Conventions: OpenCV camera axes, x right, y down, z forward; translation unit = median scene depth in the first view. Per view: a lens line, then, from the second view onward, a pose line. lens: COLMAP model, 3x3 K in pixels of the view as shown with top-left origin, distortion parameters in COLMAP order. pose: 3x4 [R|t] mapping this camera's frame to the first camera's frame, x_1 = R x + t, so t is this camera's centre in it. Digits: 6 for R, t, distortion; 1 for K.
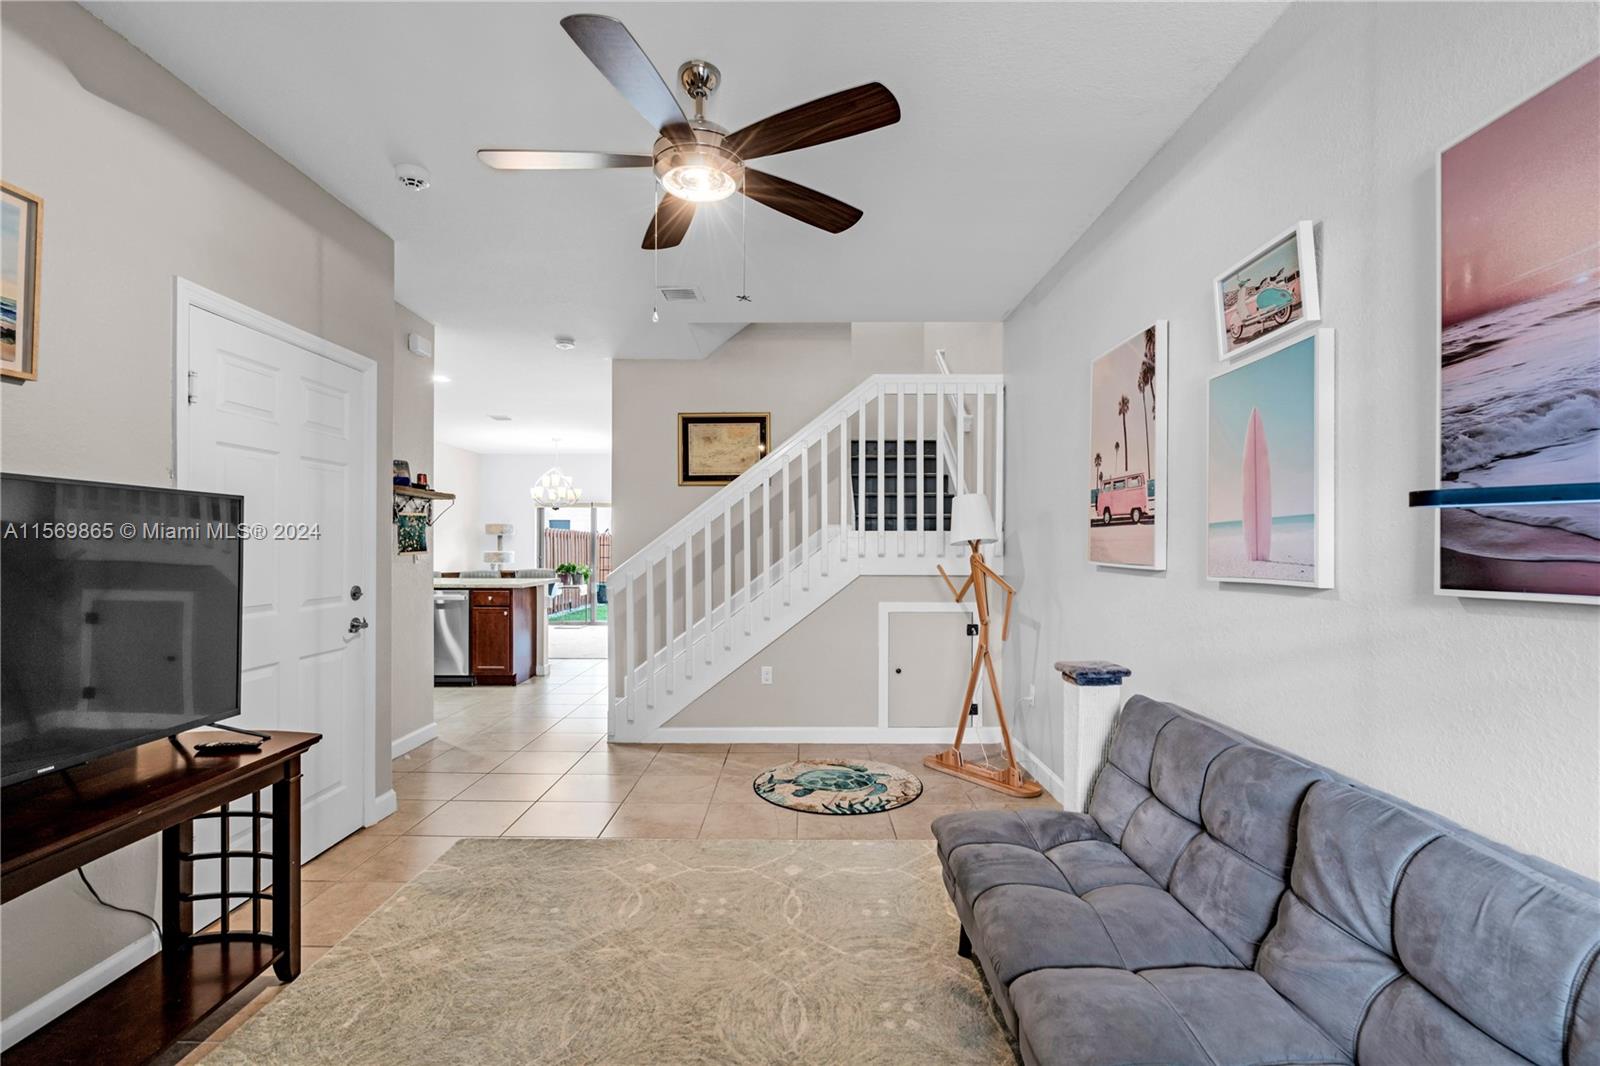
lens RADIAL K [[725.1, 0, 794.5], [0, 725.1, 541.9], [0, 0, 1]] dist [-0.003038, 0.000689]
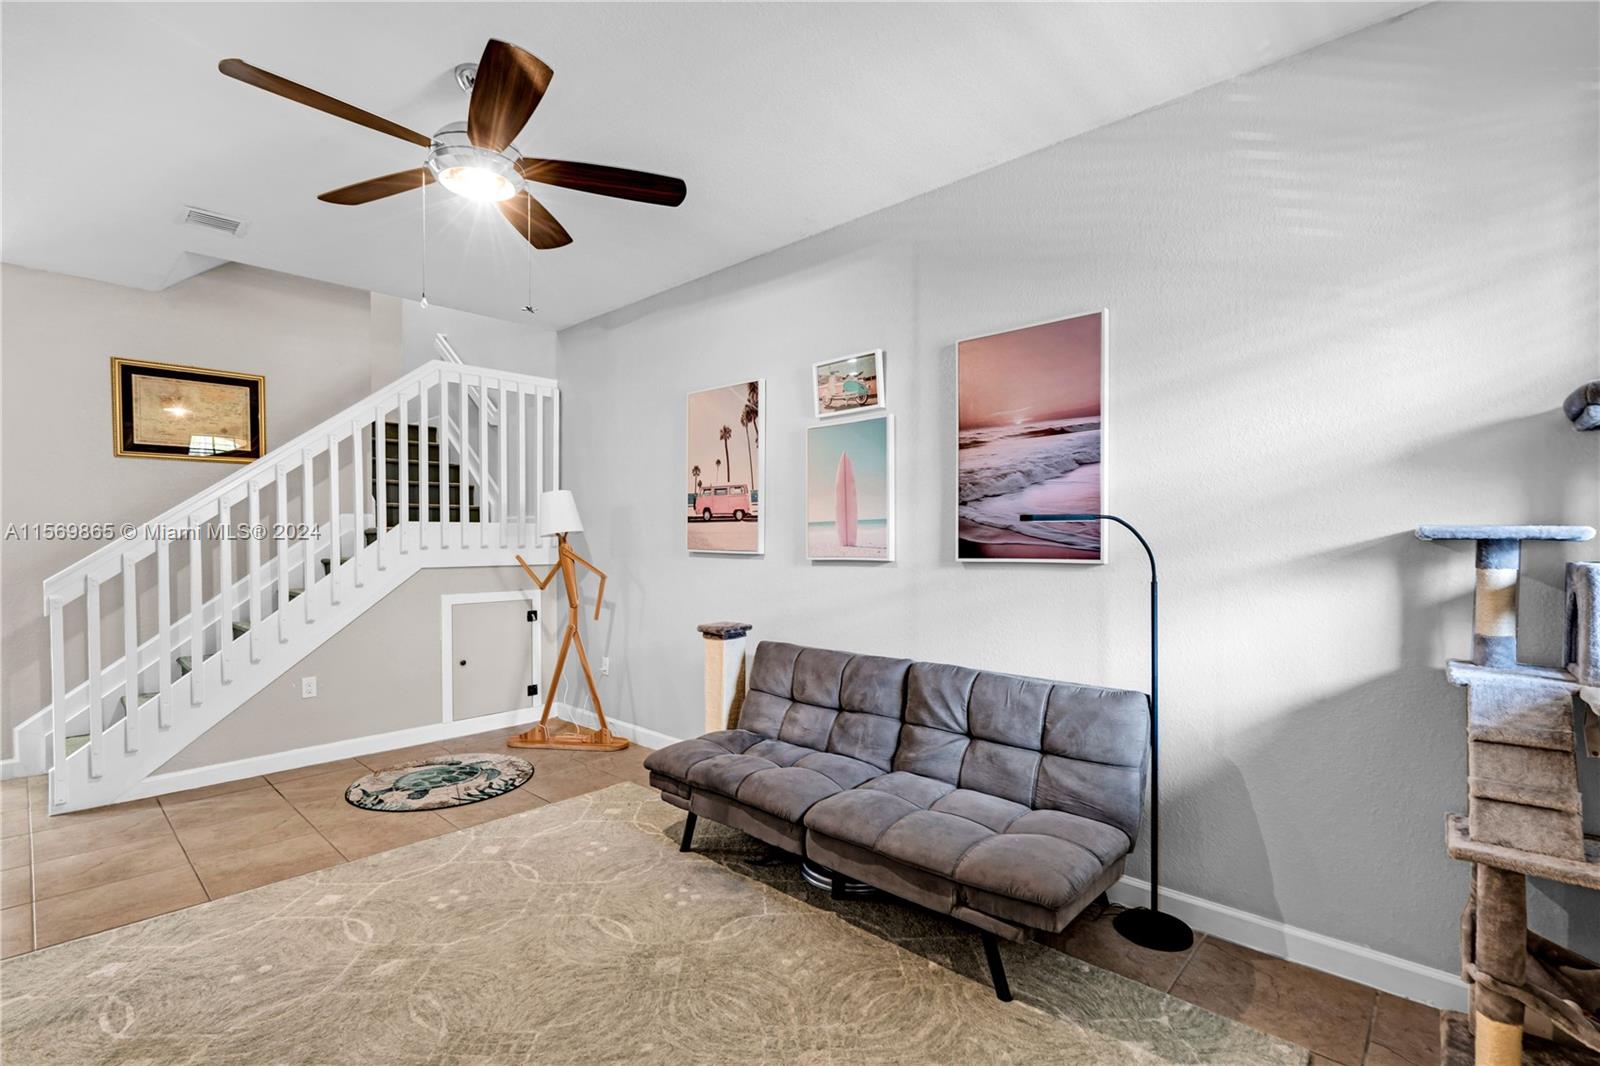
lens RADIAL K [[735.4, 0, 799.7], [0, 735.4, 541.8], [0, 0, 1]] dist [-0.013914, 0.000769]
pose [[0.673186, -0.007234, 0.739438, -0.471253], [-0.002514, 0.999924, 0.012071, -0.002645], [-0.739469, -0.009985, 0.673117, -0.029161]]
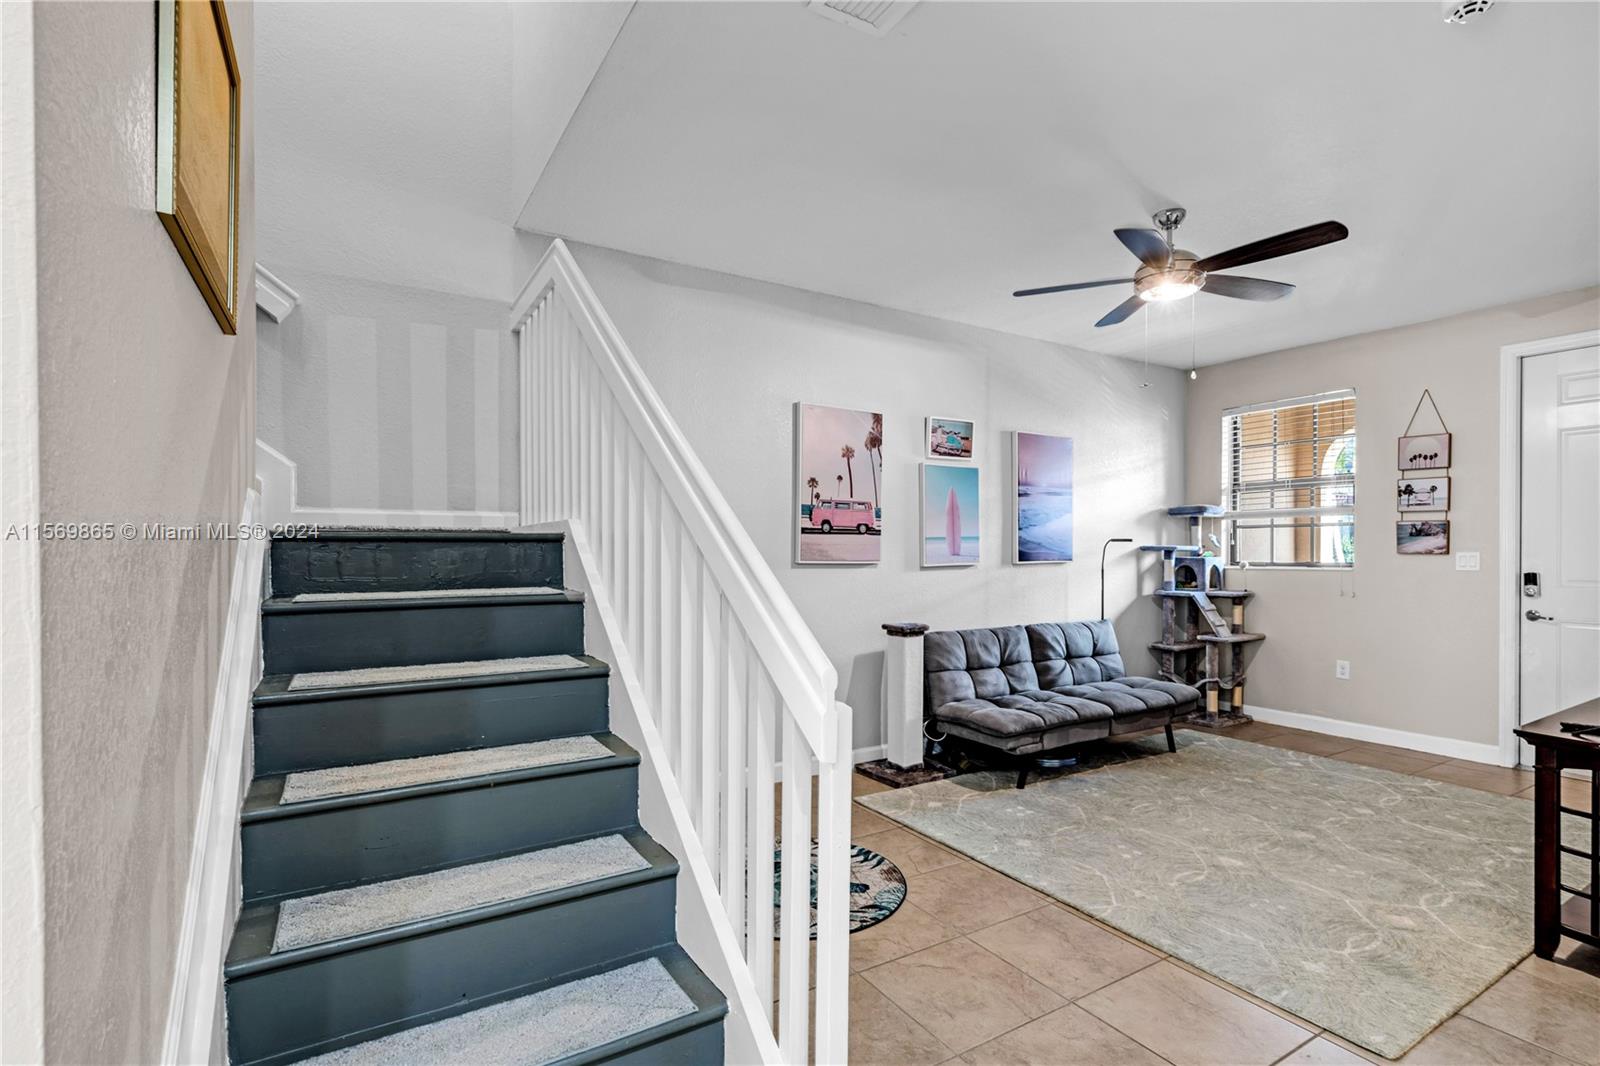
lens RADIAL K [[752.5, 0, 798.6], [0, 752.5, 544.1], [0, 0, 1]] dist [-0.003231, 0.000572]
pose [[-0.529743, -0.005712, 0.848139, -0.786384], [-0.013143, 0.999913, -0.001475, 0.000333], [-0.848056, -0.011928, -0.529772, 1.895681]]
